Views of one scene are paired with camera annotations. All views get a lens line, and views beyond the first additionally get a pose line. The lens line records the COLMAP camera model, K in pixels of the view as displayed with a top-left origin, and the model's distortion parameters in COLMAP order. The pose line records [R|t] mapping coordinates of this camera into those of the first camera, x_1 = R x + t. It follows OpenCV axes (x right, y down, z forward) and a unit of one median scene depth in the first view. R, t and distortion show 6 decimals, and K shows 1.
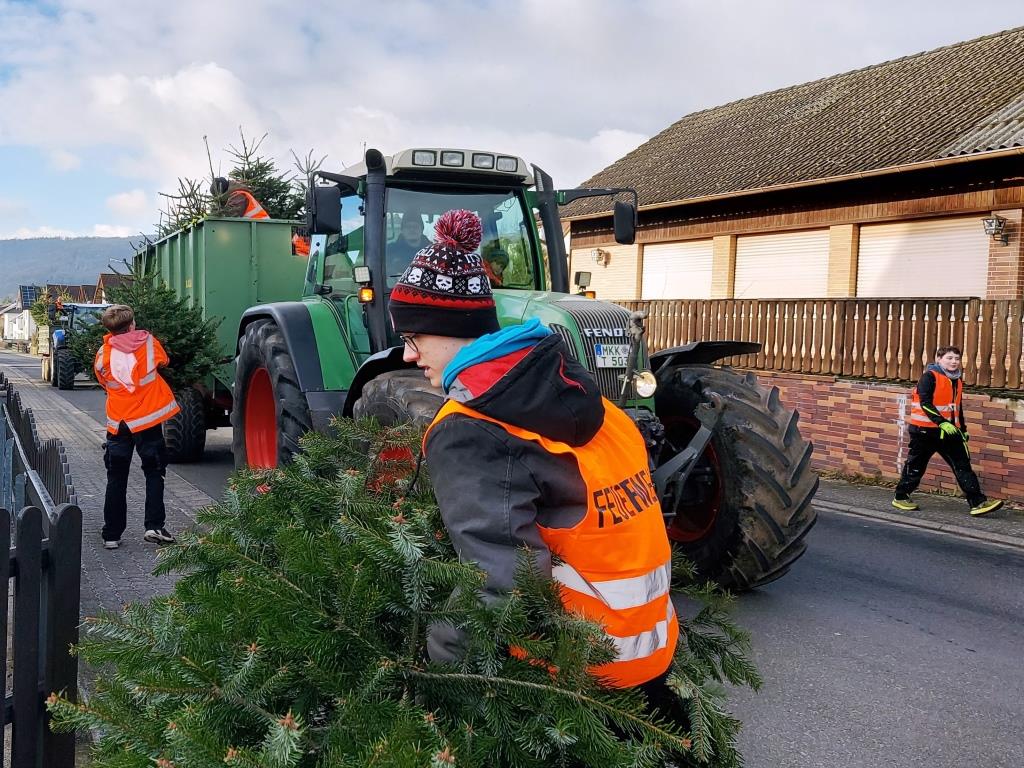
lens RADIAL K [[749.0, 0, 512.0], [0, 749.0, 384.0], [0, 0, 1]] dist [0.000491, 0.000147]
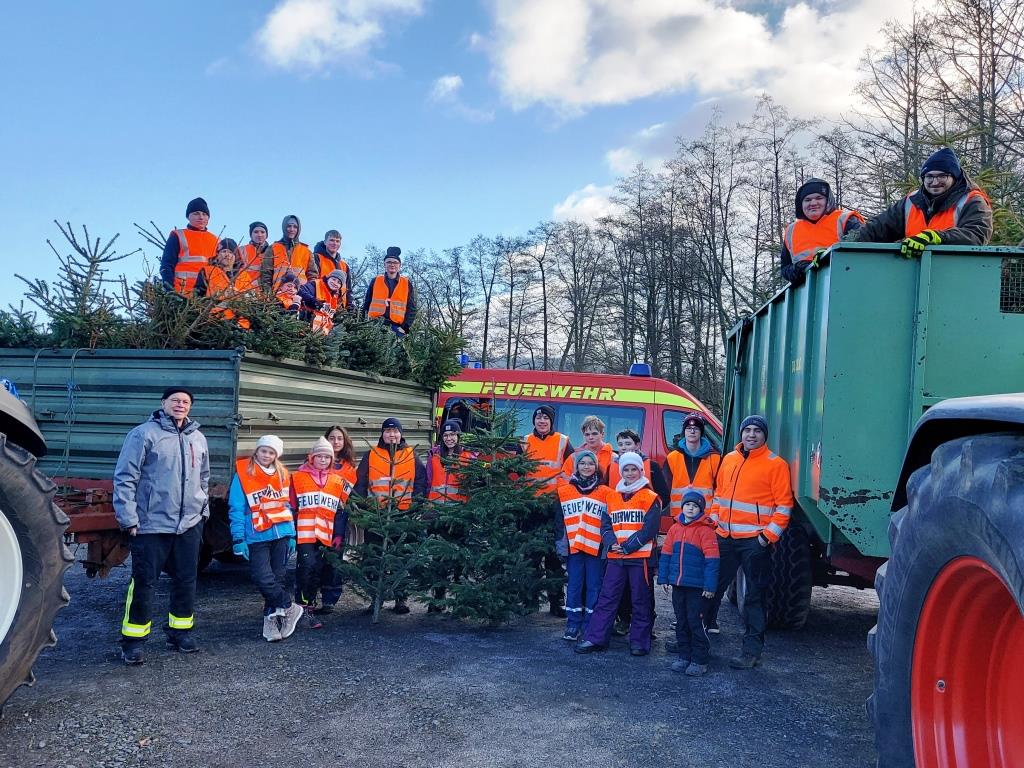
lens RADIAL K [[749.0, 0, 512.0], [0, 749.0, 384.0], [0, 0, 1]] dist [0.000491, 0.000147]
pose [[0.714389, -0.007034, -0.699713, -0.155886], [-0.091713, 0.990382, -0.103593, -0.032066], [0.693713, 0.138178, 0.706873, 0.377699]]
